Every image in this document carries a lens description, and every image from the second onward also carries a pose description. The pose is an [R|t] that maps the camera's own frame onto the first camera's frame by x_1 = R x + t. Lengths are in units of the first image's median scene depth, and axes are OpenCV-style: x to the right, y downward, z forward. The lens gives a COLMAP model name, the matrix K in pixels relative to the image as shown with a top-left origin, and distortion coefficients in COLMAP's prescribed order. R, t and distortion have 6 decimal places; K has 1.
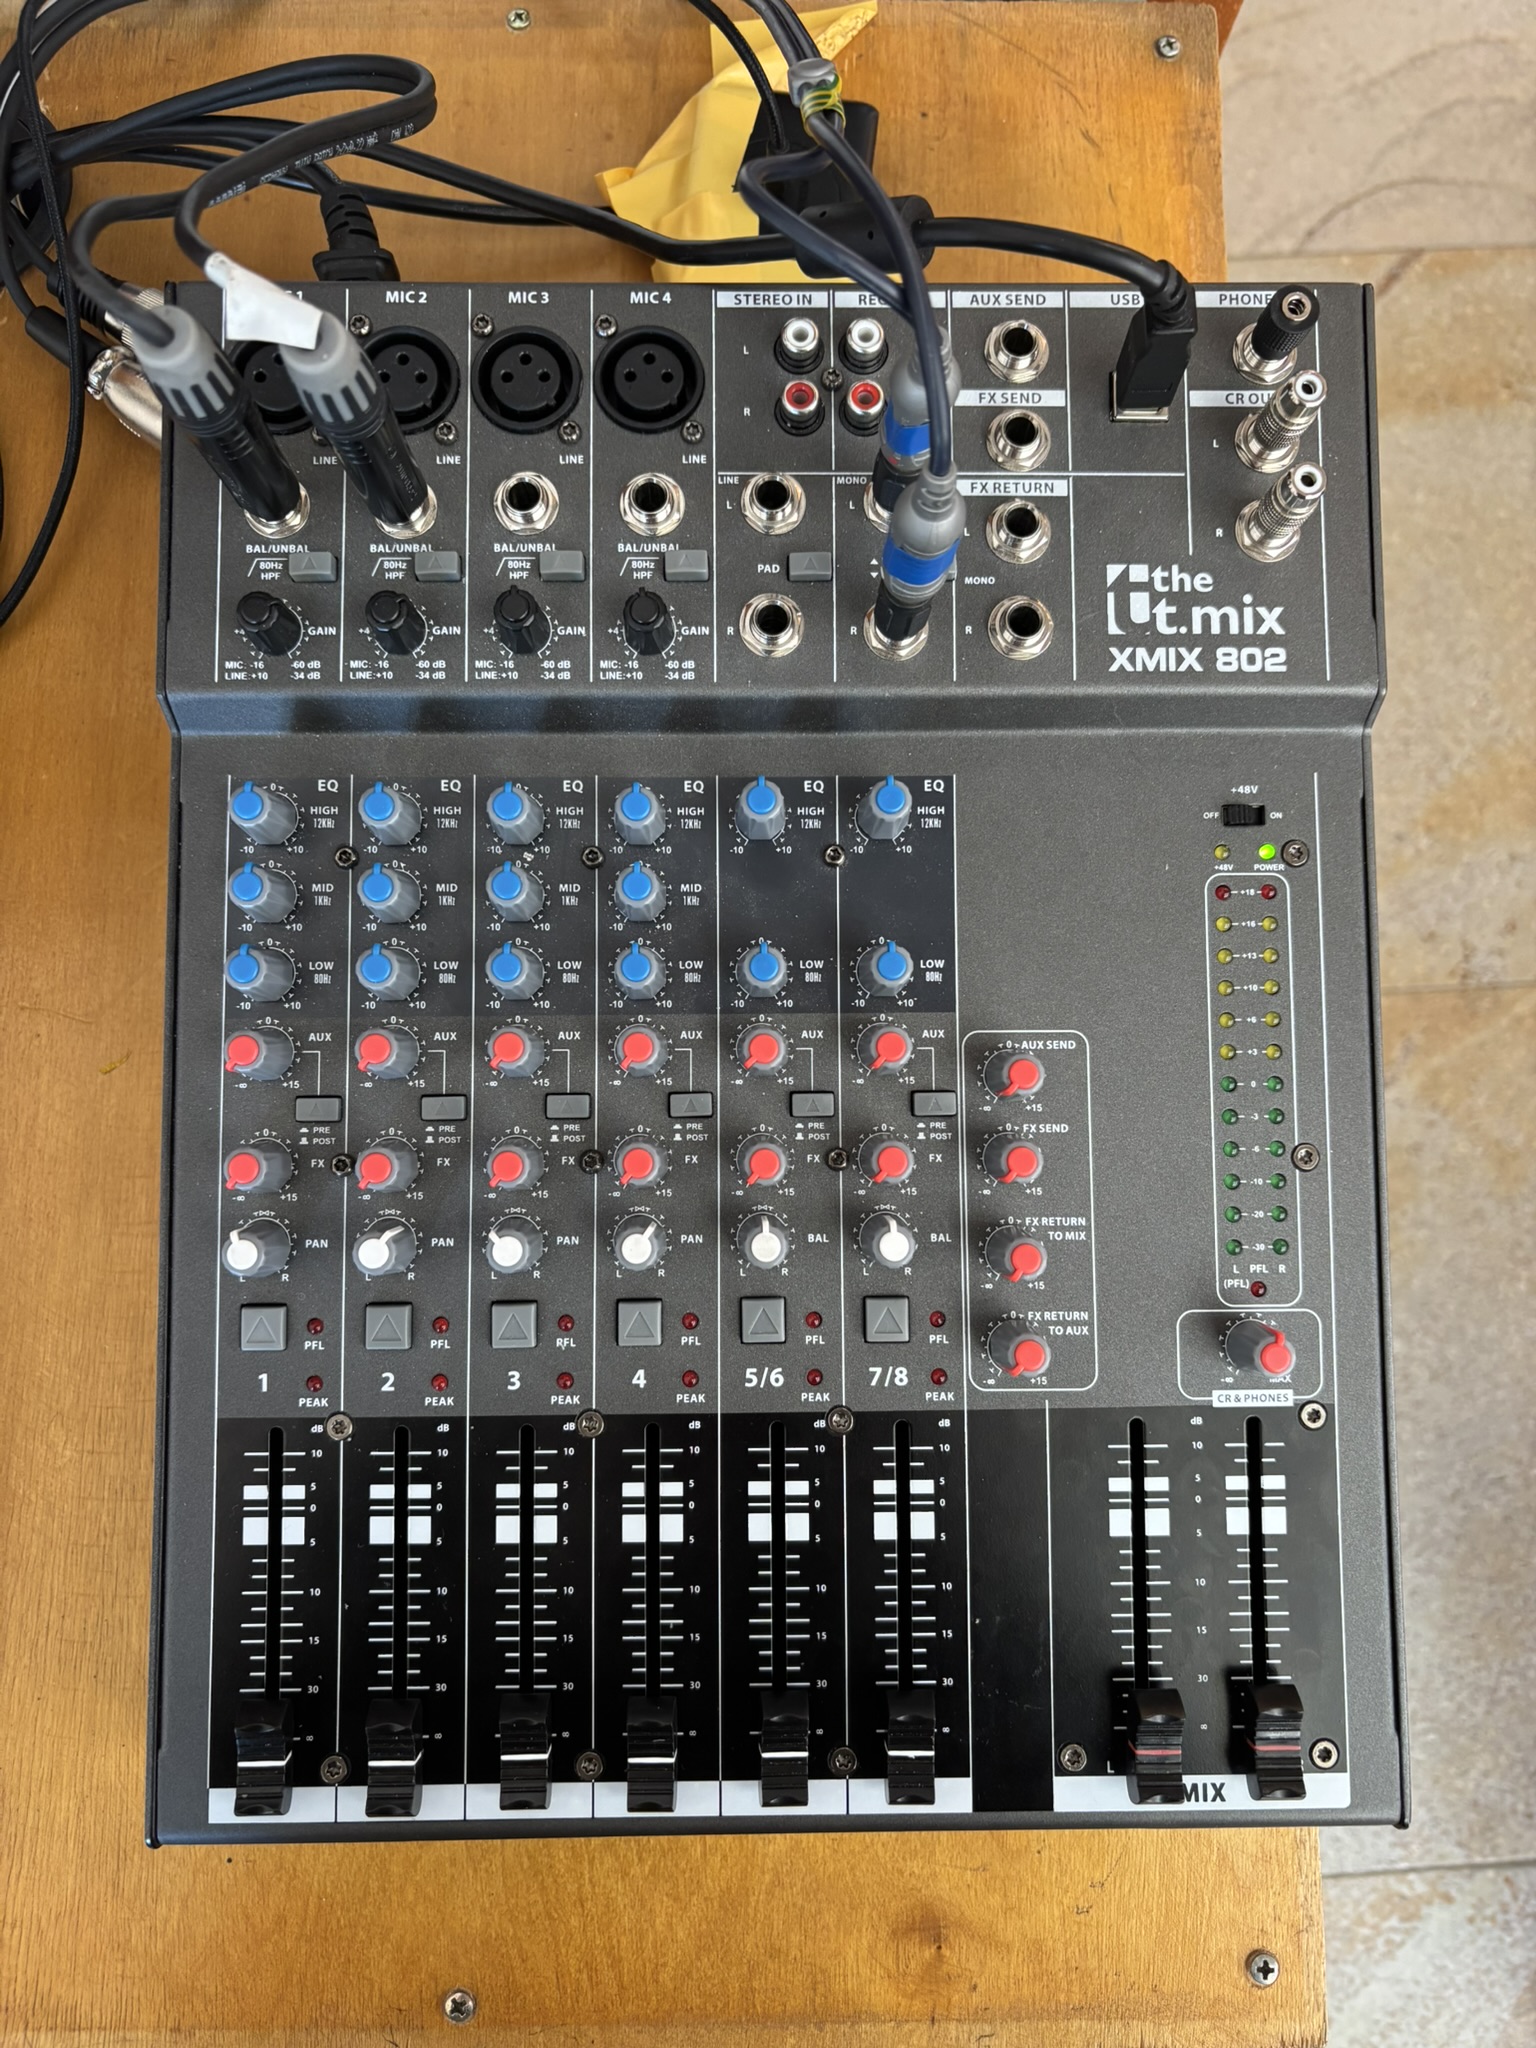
lens RADIAL K [[1856.4, 0, 768.0], [0, 1856.4, 1024.0], [0, 0, 1]] dist [-0.029574, -0.013156]
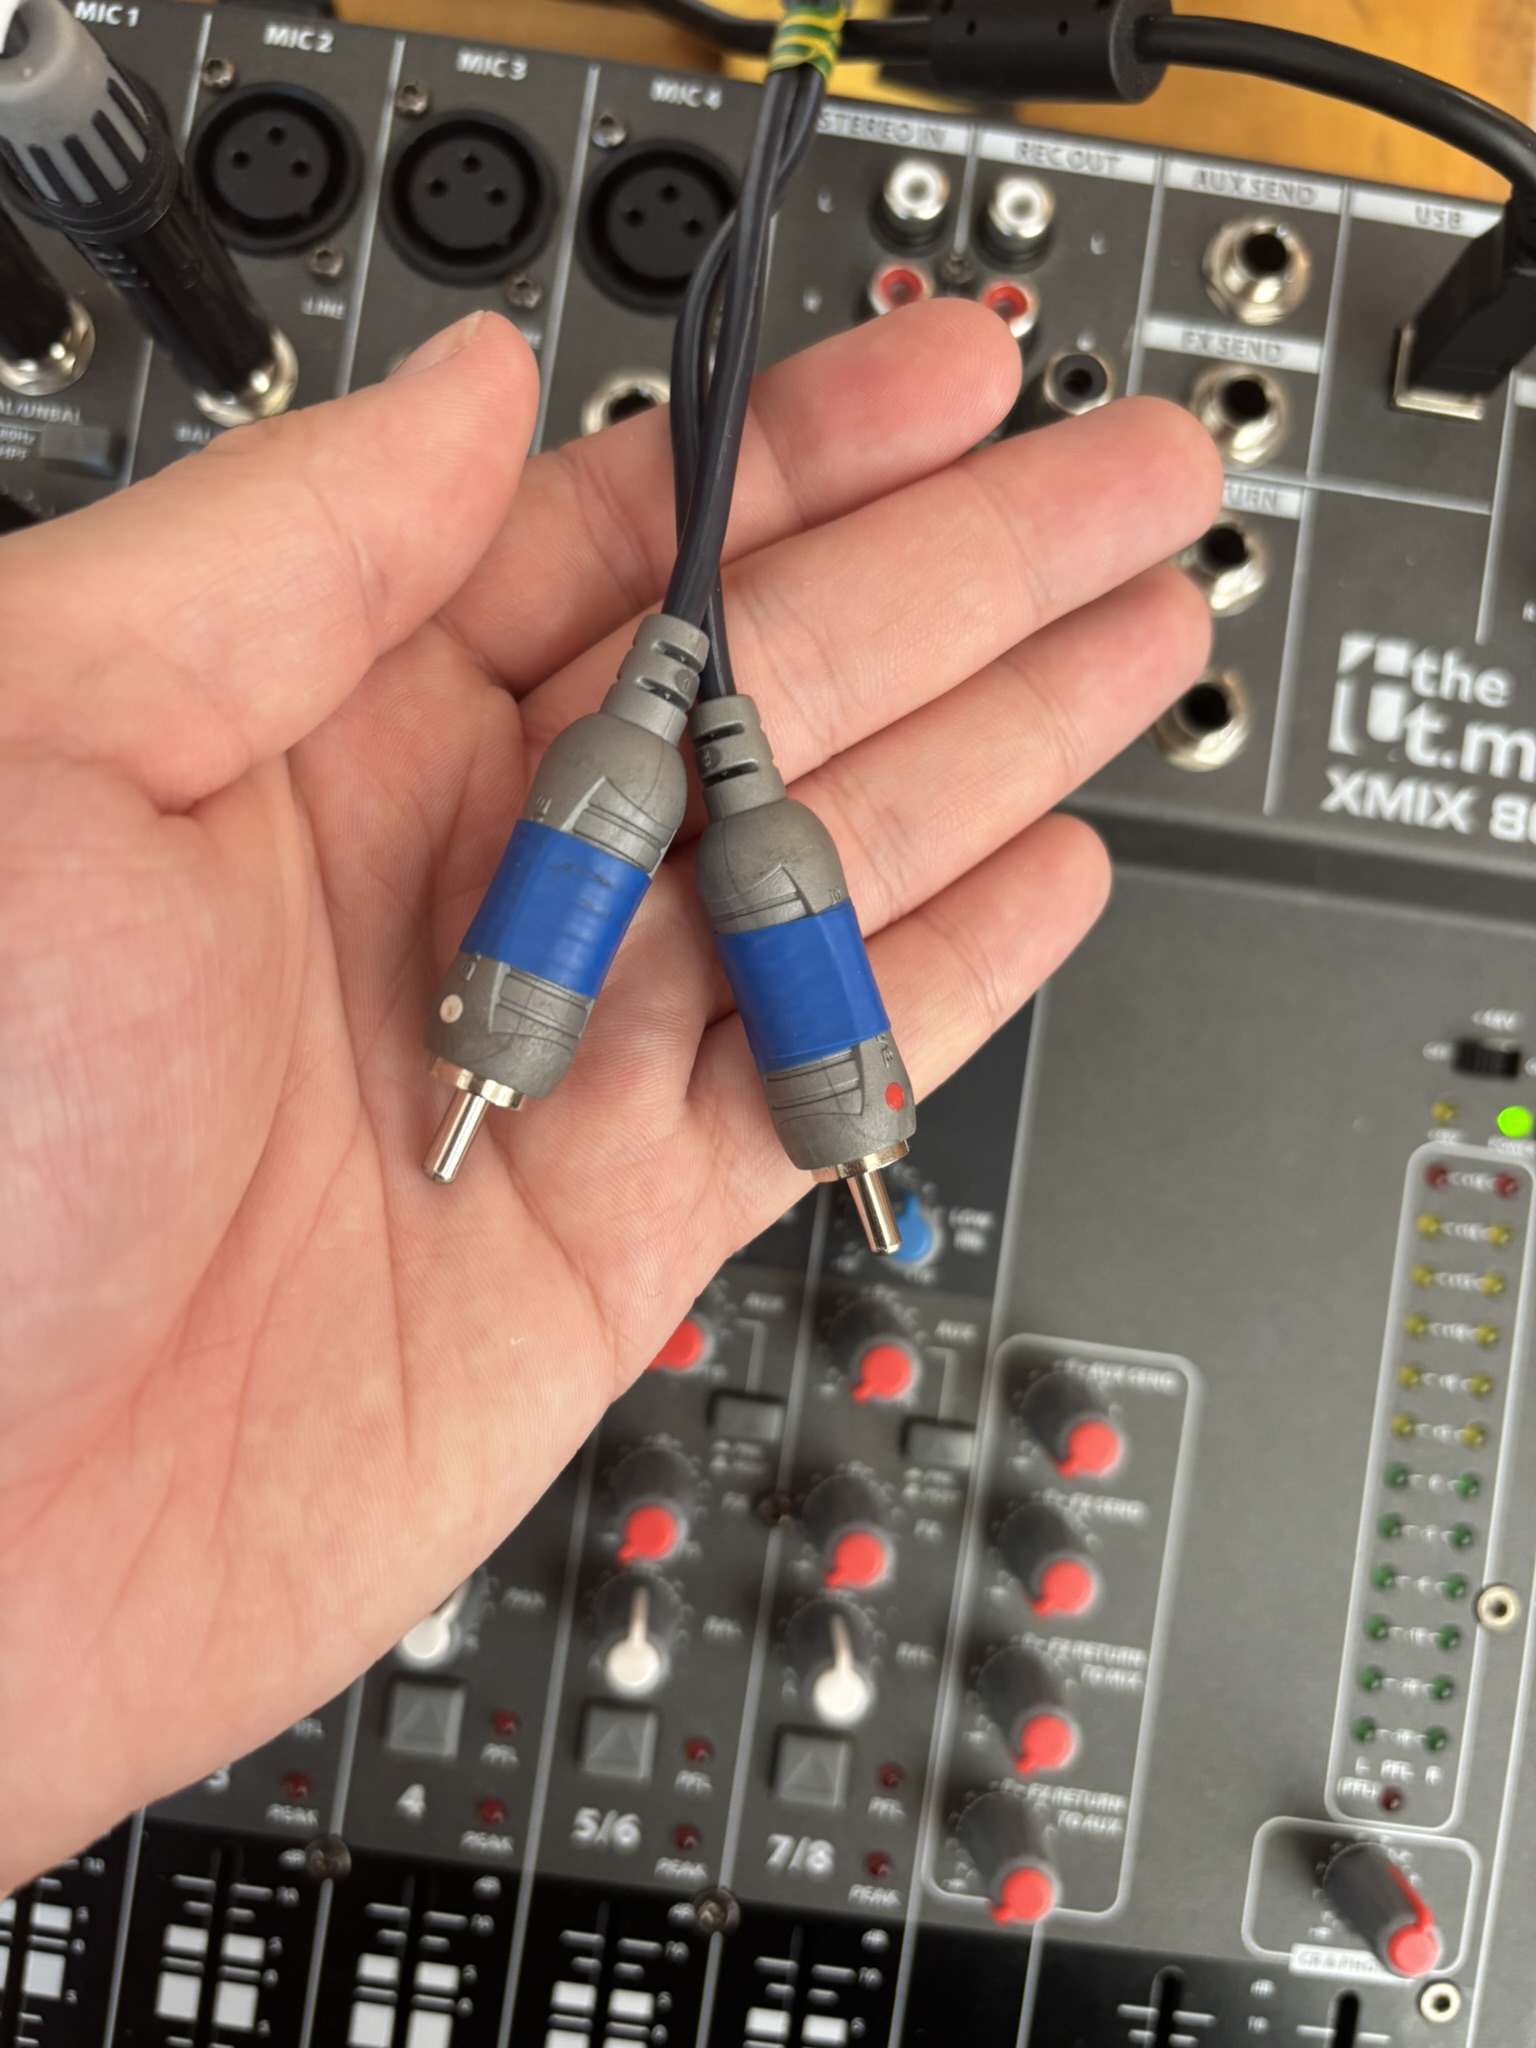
lens RADIAL K [[1856.4, 0, 768.0], [0, 1856.4, 1024.0], [0, 0, 1]] dist [-0.029574, -0.013156]
pose [[0.988471, 0.151349, 0.004357, 0.007987], [-0.151397, 0.987563, 0.042414, -0.116676], [0.002116, -0.042585, 0.999091, 0.373549]]
